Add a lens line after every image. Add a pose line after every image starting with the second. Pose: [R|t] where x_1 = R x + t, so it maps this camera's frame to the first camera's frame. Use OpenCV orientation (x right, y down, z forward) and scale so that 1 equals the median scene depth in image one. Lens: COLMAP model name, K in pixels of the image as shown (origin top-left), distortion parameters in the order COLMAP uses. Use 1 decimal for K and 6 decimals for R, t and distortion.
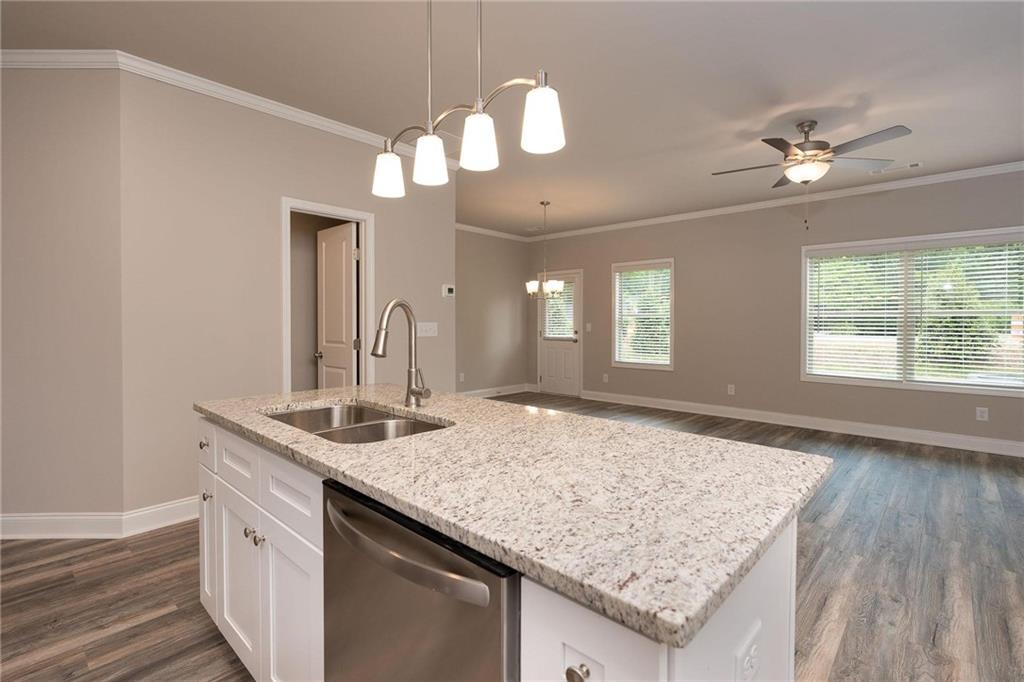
lens RADIAL K [[481.7, 0, 512.6], [0, 481.7, 334.9], [0, 0, 1]] dist [-0.001132, 0.000541]
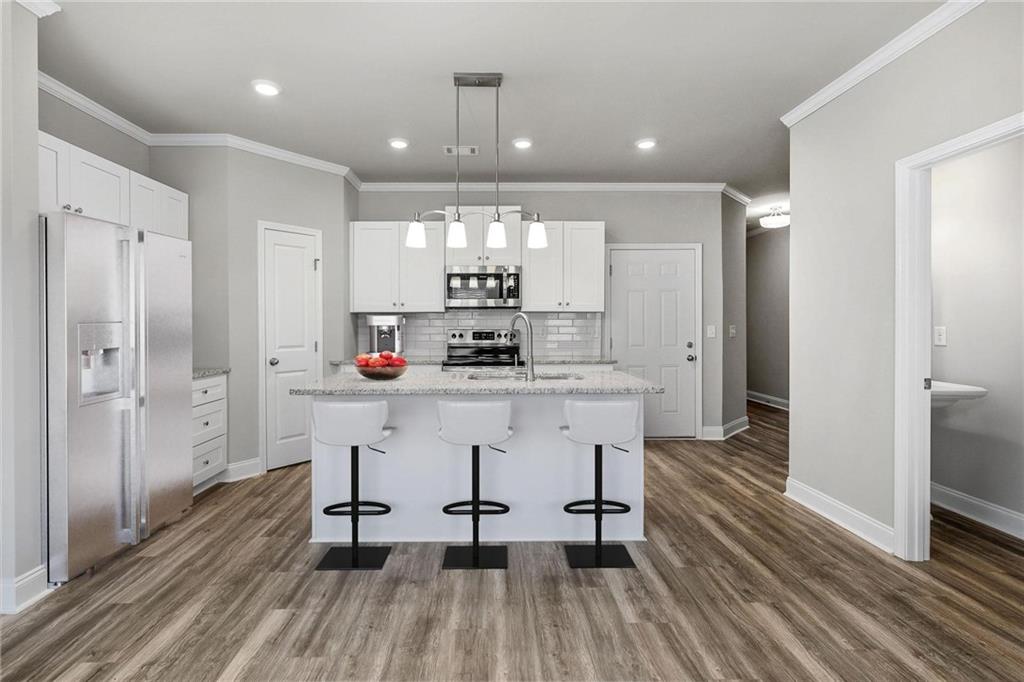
lens RADIAL K [[492.4, 0, 508.8], [0, 492.4, 324.3], [0, 0, 1]] dist [0.001596, 0.000242]
pose [[-0.698019, 0.002236, -0.716076, 0.344226], [-0.020165, 0.999537, 0.022778, -0.026507], [0.715795, 0.030339, -0.697651, 0.726605]]
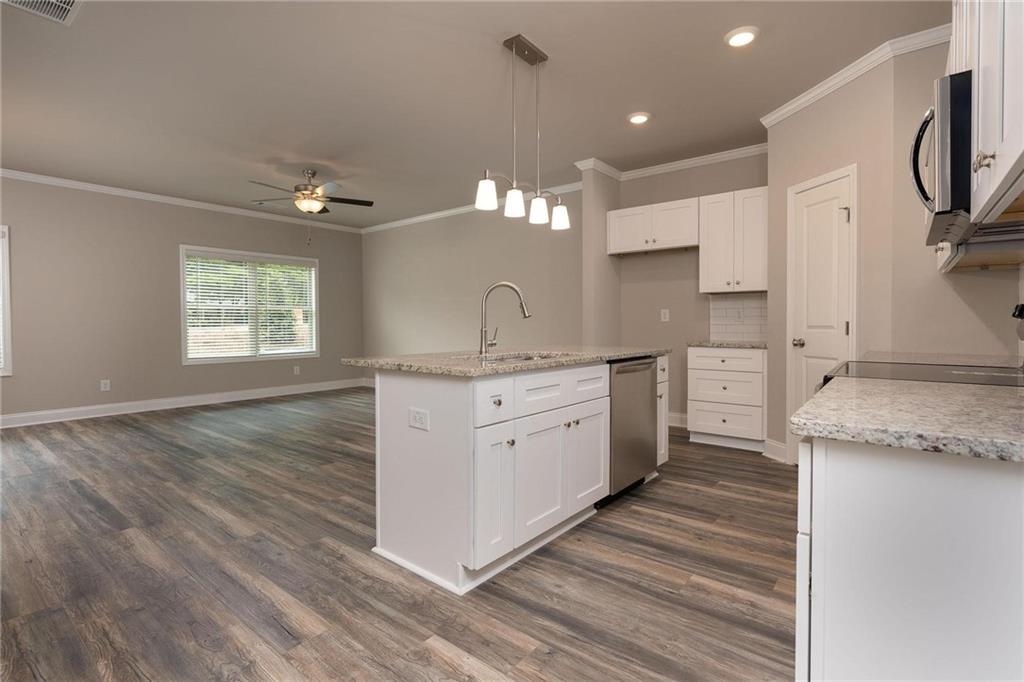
lens RADIAL K [[478.8, 0, 501.4], [0, 478.8, 331.5], [0, 0, 1]] dist [-0.002469, -0.000197]
pose [[-0.056675, -0.019335, 0.998205, -0.593258], [0.027942, 0.999390, 0.020944, 0.016943], [-0.998002, 0.029079, -0.056101, 0.363293]]
